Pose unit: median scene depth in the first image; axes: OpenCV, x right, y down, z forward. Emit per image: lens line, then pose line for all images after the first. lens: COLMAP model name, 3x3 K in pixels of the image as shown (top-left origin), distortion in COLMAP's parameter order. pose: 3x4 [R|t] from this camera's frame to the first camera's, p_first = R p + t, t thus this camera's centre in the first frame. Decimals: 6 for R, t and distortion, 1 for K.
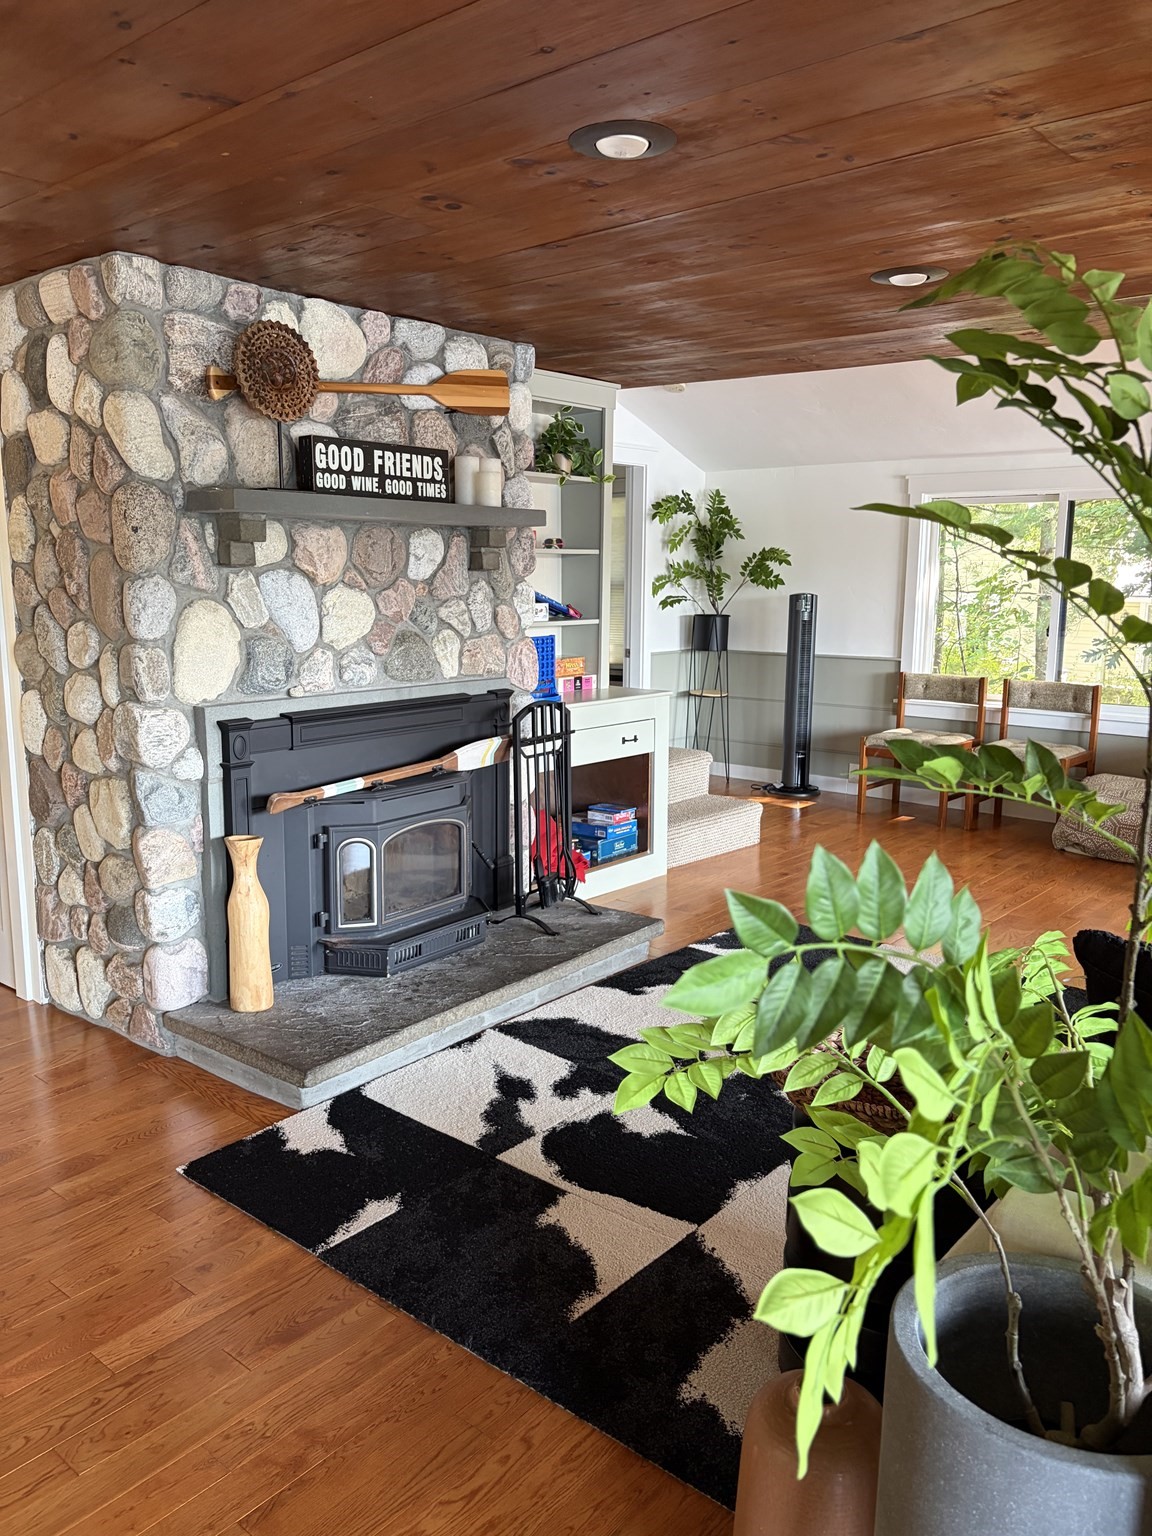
lens RADIAL K [[1174.9, 0, 574.6], [0, 1174.9, 766.1], [0, 0, 1]] dist [0.016485, 0.001861]
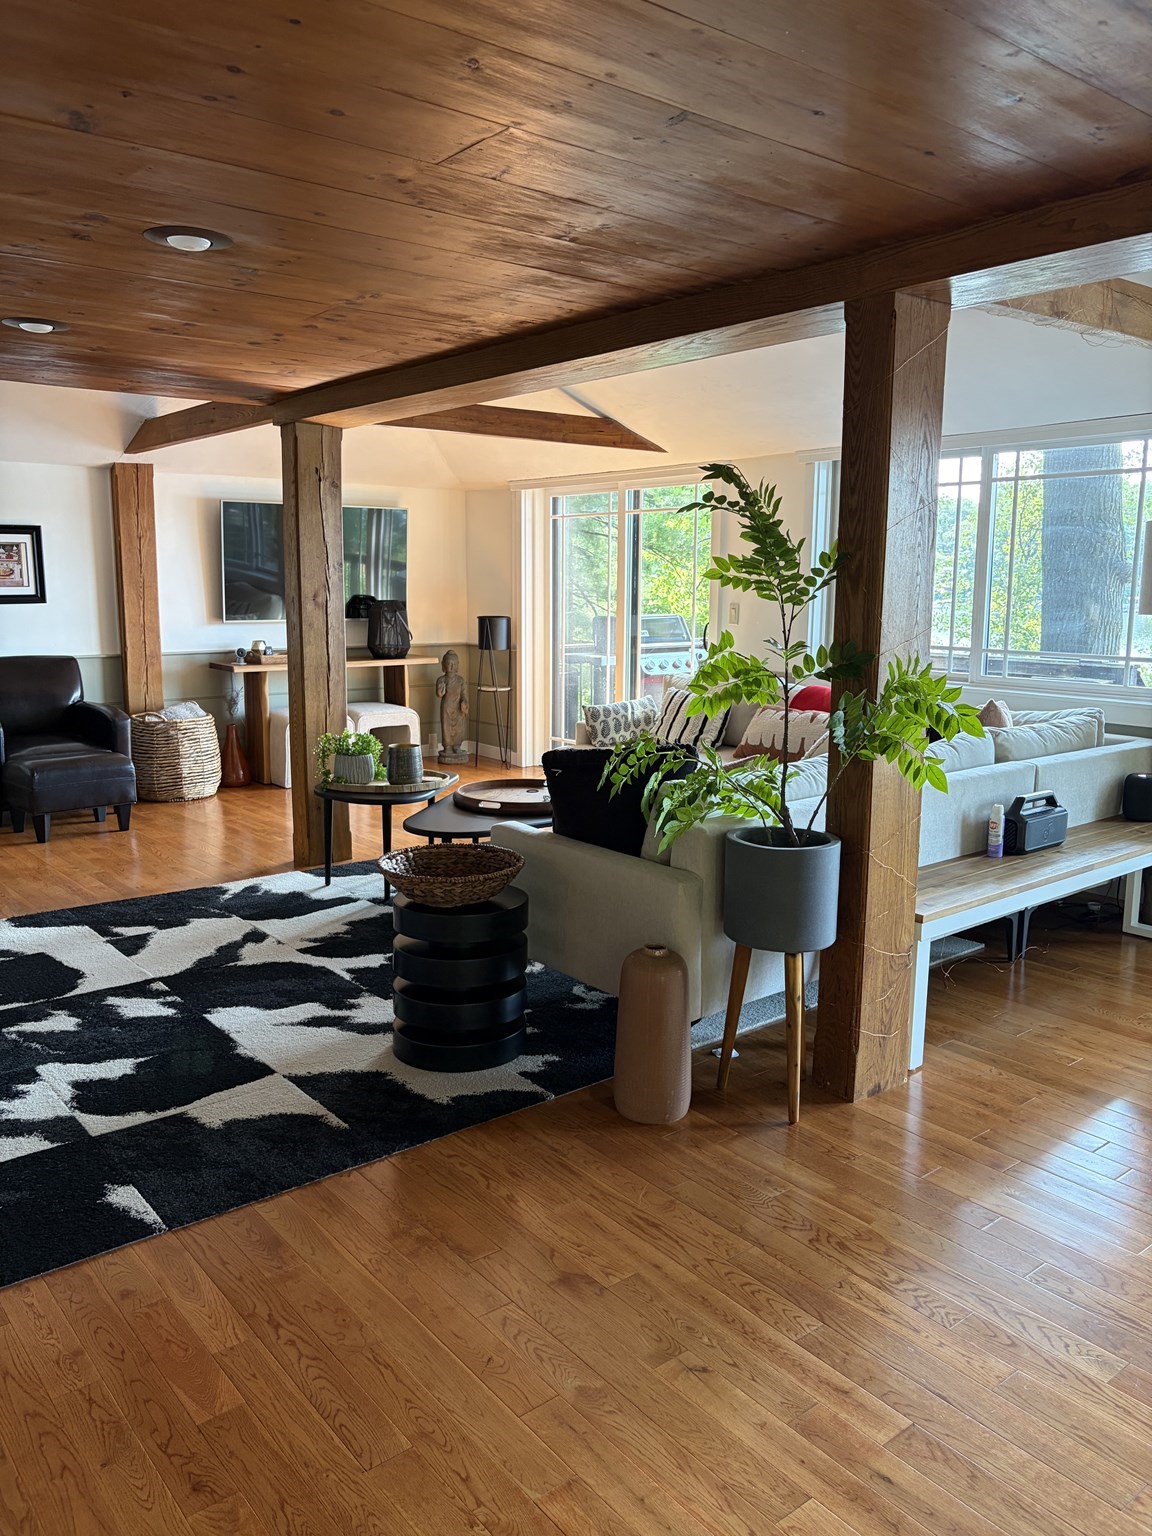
lens RADIAL K [[1174.9, 0, 575.4], [0, 1174.9, 766.4], [0, 0, 1]] dist [0.016485, 0.001861]
pose [[0.186077, -0.168373, 0.968001, -1.033926], [0.155939, 0.977781, 0.140098, -0.078109], [-0.970082, 0.124880, 0.208198, 0.346913]]
